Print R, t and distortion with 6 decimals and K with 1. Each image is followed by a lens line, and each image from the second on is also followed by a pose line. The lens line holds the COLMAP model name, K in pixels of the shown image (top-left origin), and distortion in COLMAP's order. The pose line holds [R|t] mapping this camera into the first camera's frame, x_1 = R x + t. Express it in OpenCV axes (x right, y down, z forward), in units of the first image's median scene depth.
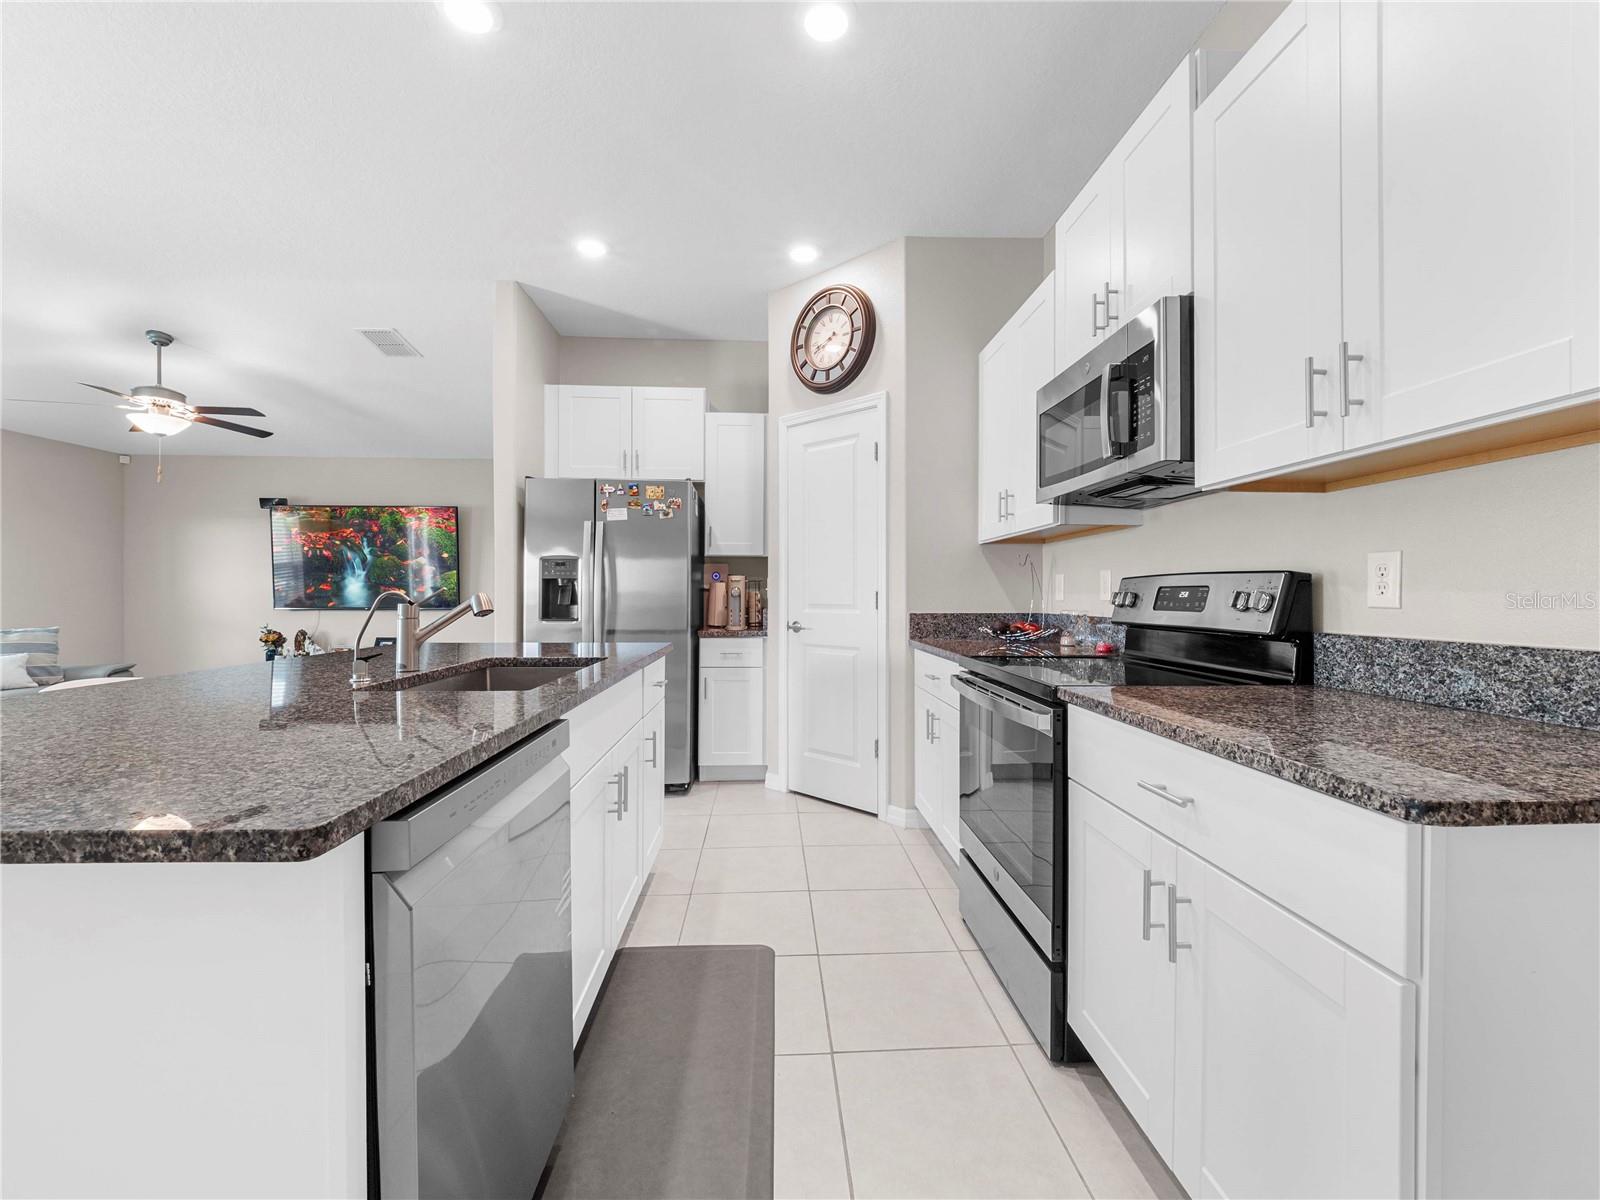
lens RADIAL K [[663.5, 0, 793.6], [0, 663.5, 594.4], [0, 0, 1]] dist [0.032389, -0.024364]
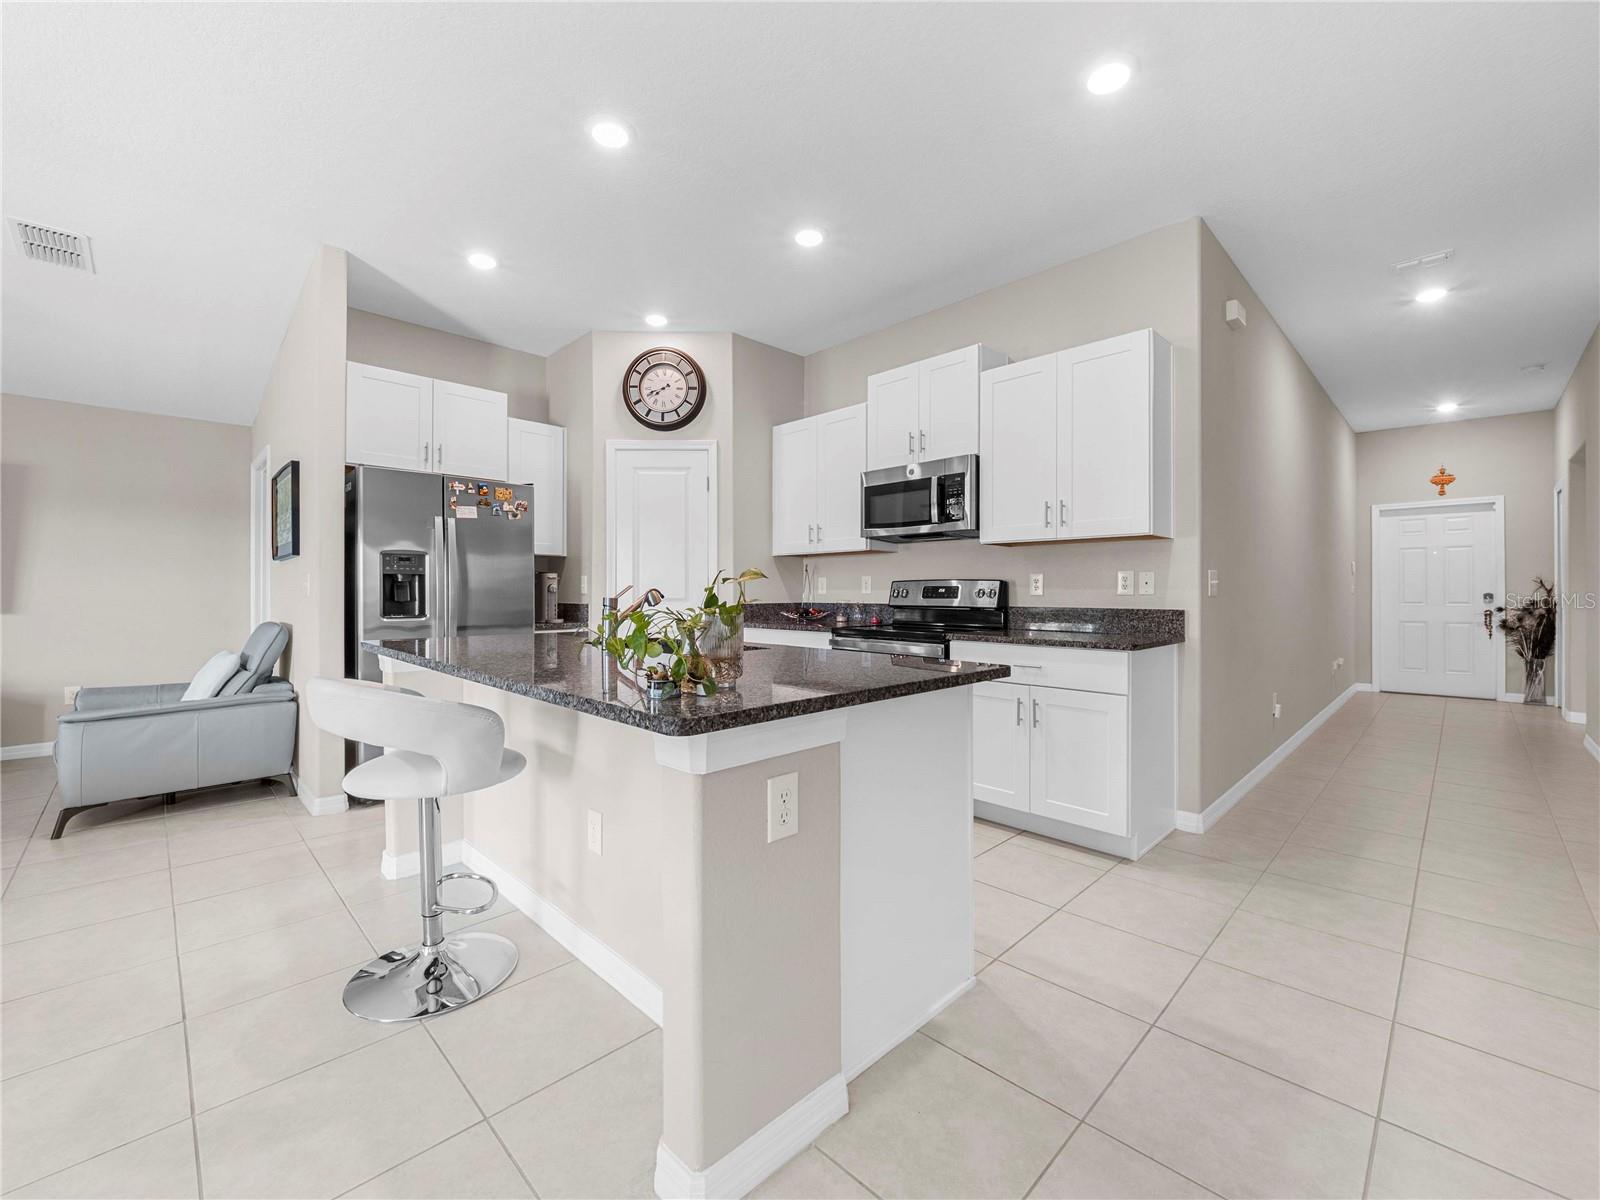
lens RADIAL K [[663.5, 0, 793.6], [0, 663.5, 594.4], [0, 0, 1]] dist [0.032389, -0.024364]
pose [[0.744291, -0.003985, 0.667844, -0.579147], [0.000239, 0.999984, 0.005701, 0.000282], [-0.667855, -0.004083, 0.744280, -0.100907]]
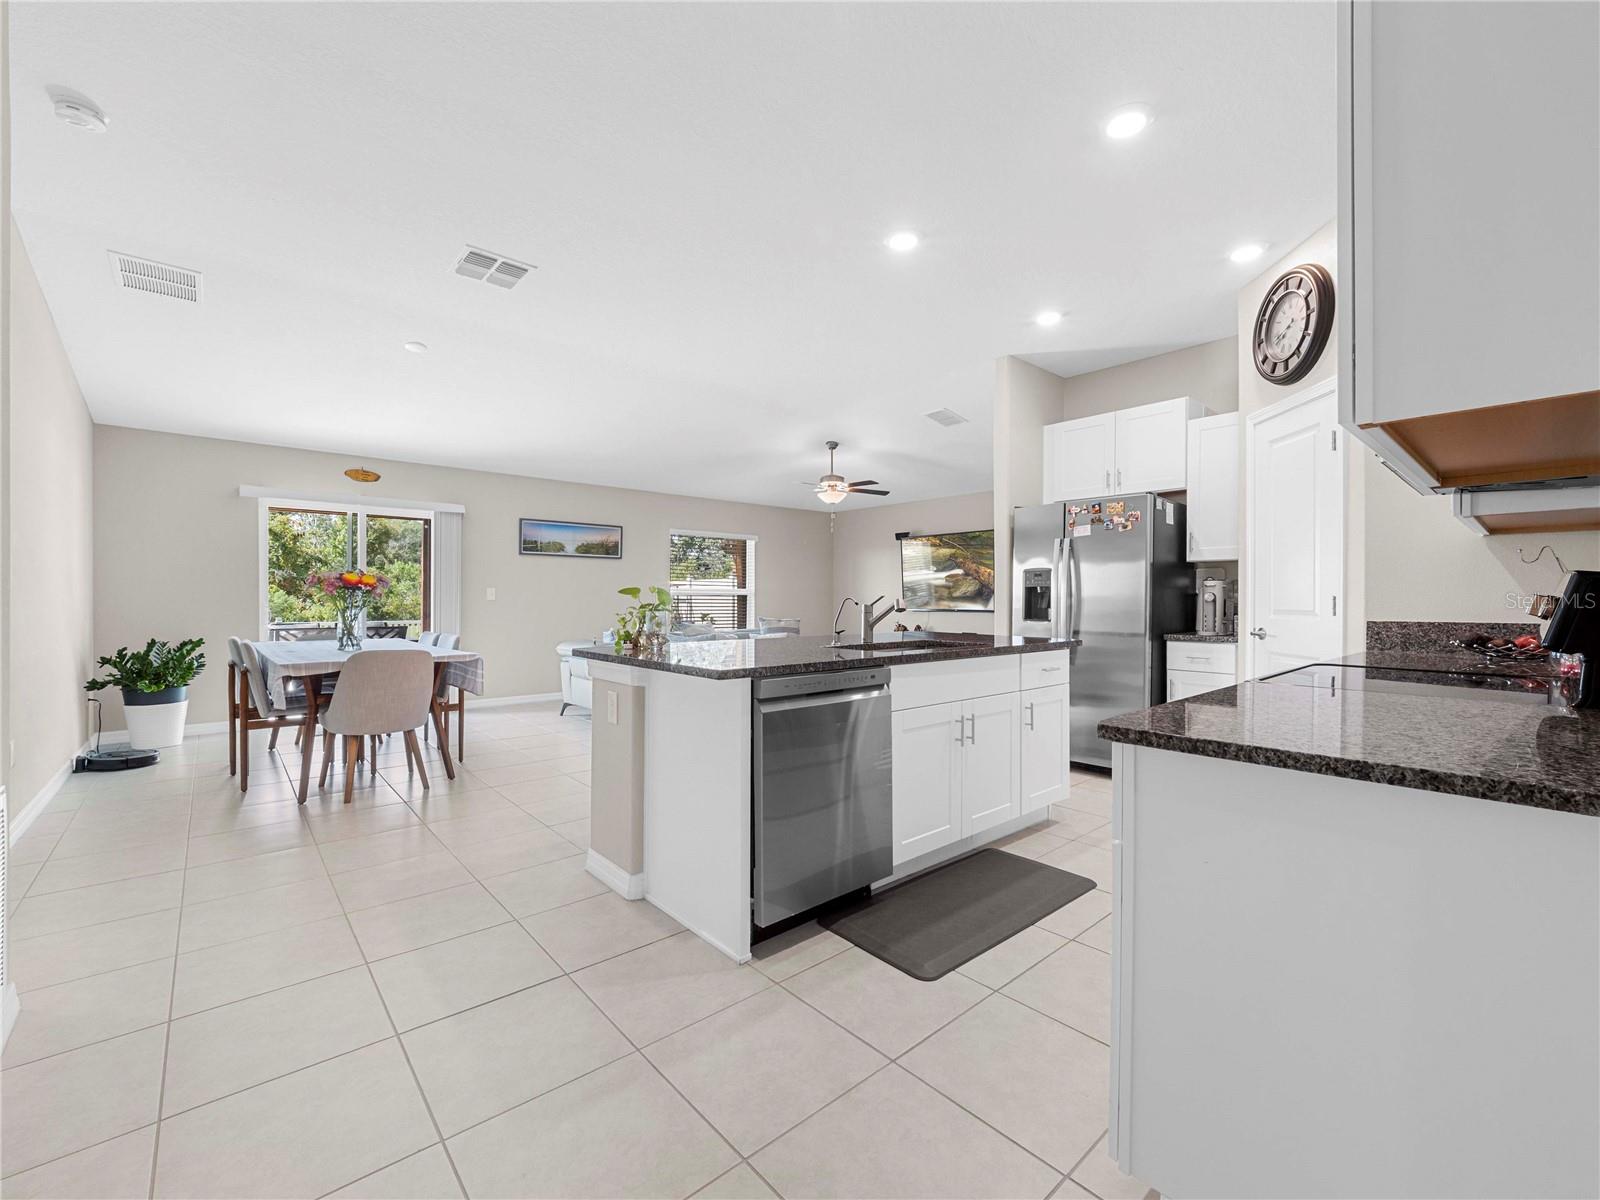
lens RADIAL K [[673.7, 0, 800.0], [0, 673.7, 600.0], [0, 0, 1]] dist [0.001379, 0.000080]
pose [[0.625142, 0.000411, -0.780511, 0.346686], [0.000115, 1.000000, 0.000619, -0.000003], [0.780511, -0.000477, 0.625142, -0.122196]]
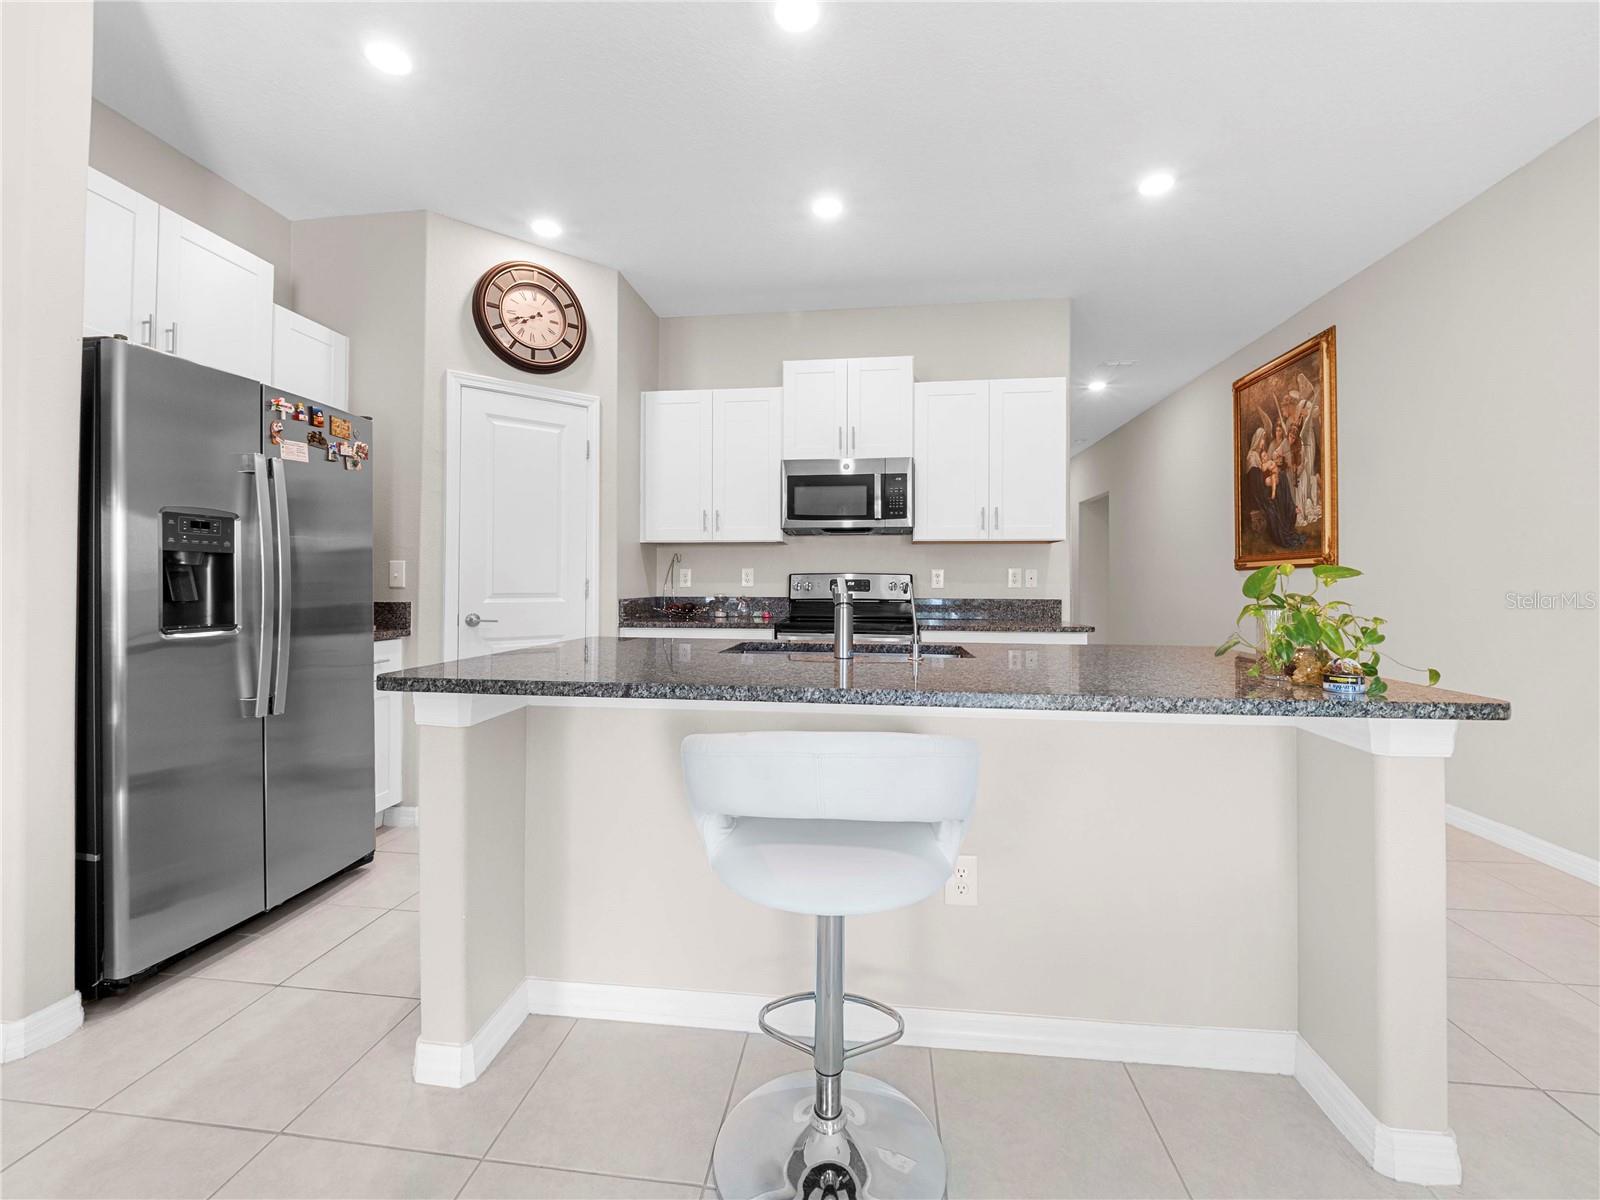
lens RADIAL K [[668.7, 0, 795.2], [0, 668.7, 584.0], [0, 0, 1]] dist [-0.000469, -0.000270]
pose [[0.160543, -0.000504, 0.987029, -0.798011], [-0.002828, 0.999996, 0.000971, -0.000316], [-0.987025, -0.002948, 0.160541, 0.449586]]
